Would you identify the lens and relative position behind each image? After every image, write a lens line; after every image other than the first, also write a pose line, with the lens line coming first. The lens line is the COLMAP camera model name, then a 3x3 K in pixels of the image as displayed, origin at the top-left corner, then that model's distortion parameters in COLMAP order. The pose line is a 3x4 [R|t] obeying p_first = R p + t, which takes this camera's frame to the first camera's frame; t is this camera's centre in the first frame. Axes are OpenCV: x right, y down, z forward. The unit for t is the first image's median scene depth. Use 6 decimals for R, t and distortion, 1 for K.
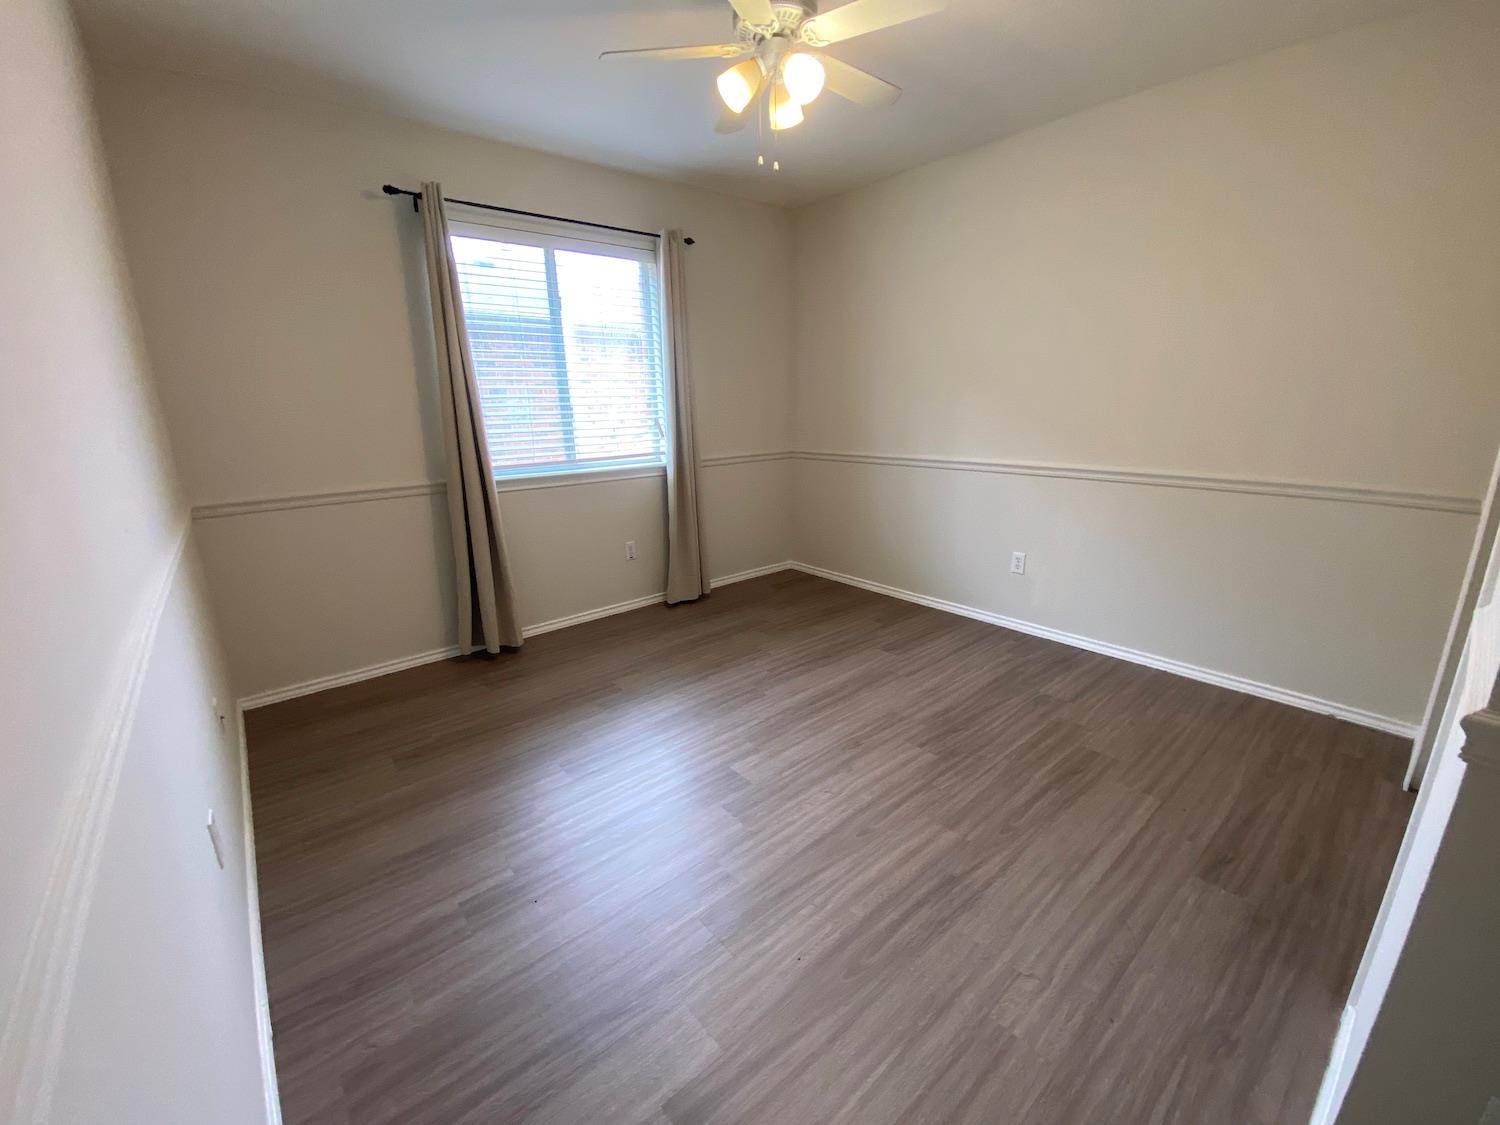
lens RADIAL K [[608.5, 0, 746.4], [0, 608.5, 562.9], [0, 0, 1]] dist [0.026536, -0.023501]
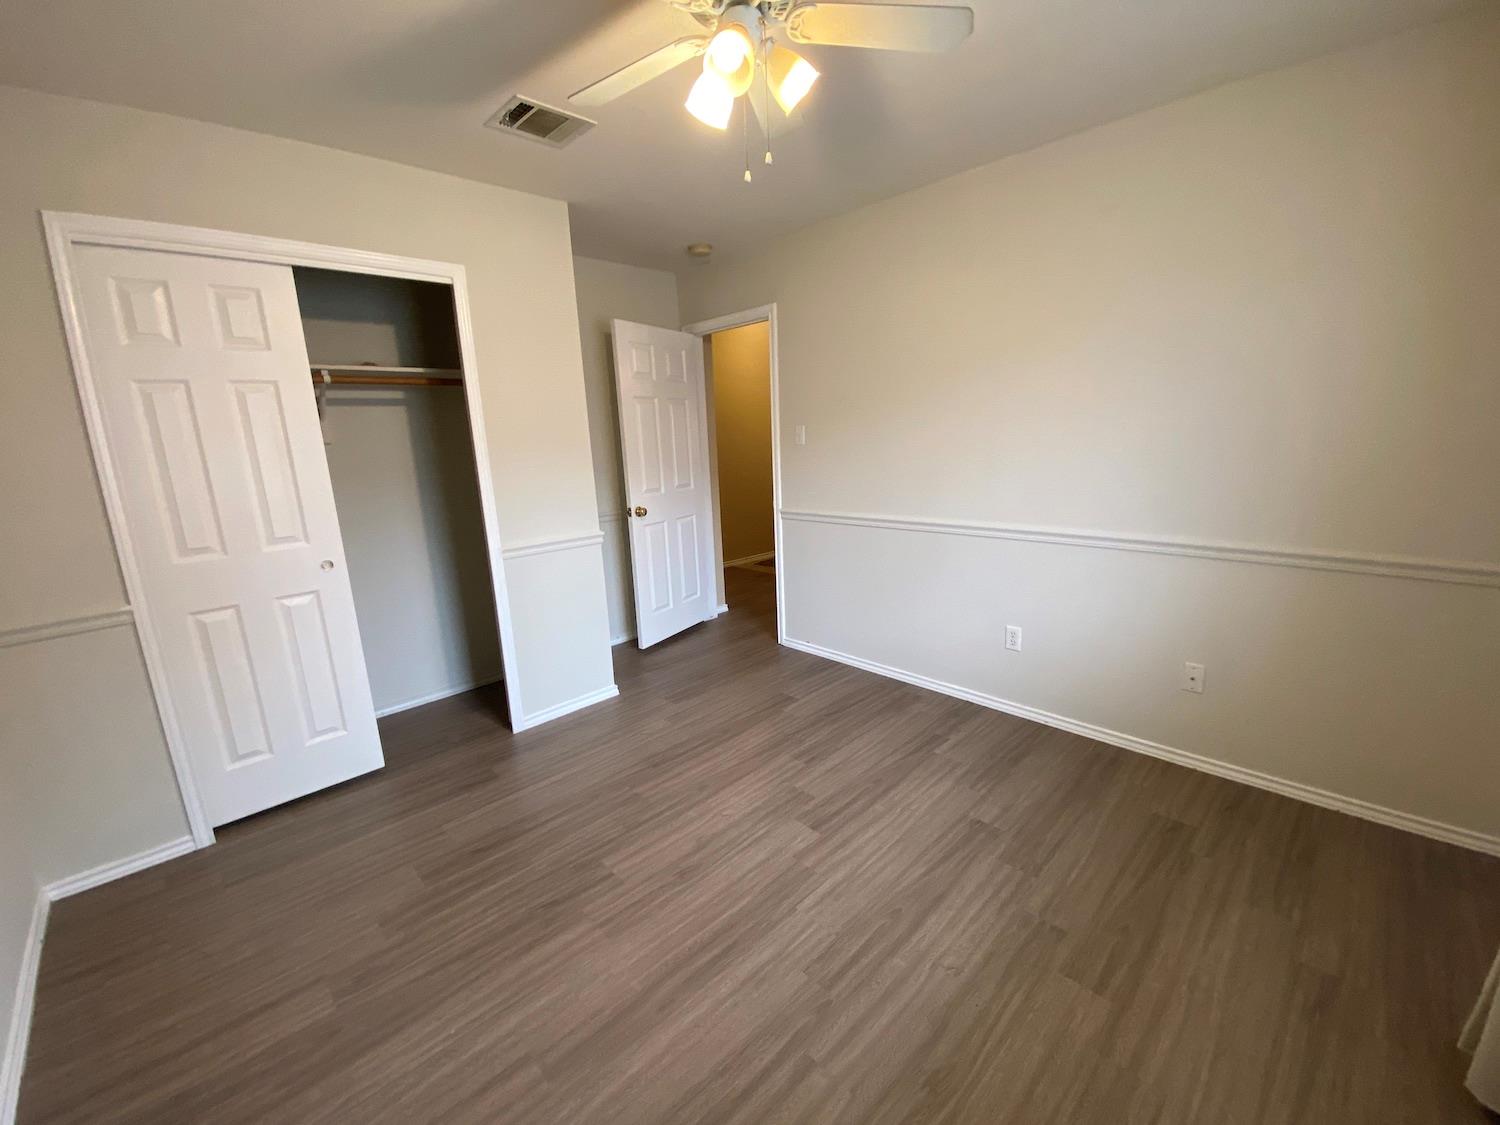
lens RADIAL K [[608.5, 0, 746.4], [0, 608.5, 562.9], [0, 0, 1]] dist [0.026536, -0.023501]
pose [[-0.995954, 0.071795, -0.054042, 0.110590], [0.038651, 0.885178, 0.463644, -0.501550], [0.081124, 0.459680, -0.884372, 1.621788]]
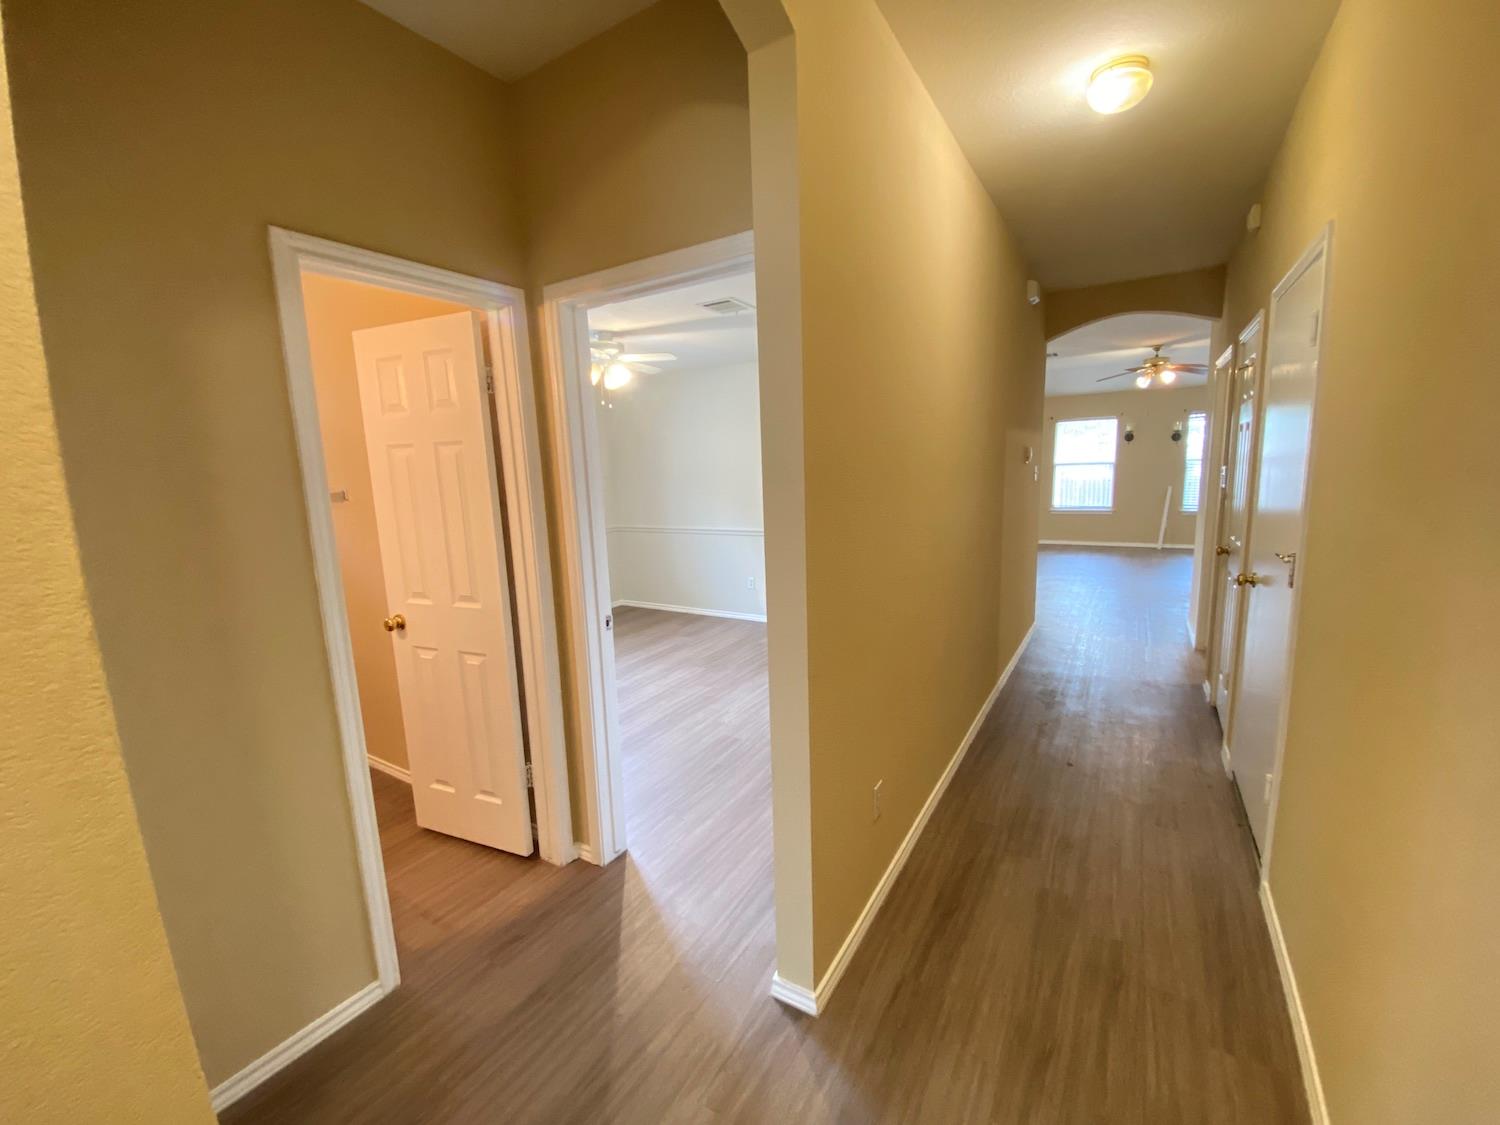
lens RADIAL K [[608.5, 0, 746.4], [0, 608.5, 562.9], [0, 0, 1]] dist [0.026536, -0.023501]
pose [[0.952076, -0.062286, 0.299452, -0.161144], [0.097877, 0.989606, -0.105352, 0.190314], [-0.289777, 0.129613, 0.948277, -1.057094]]
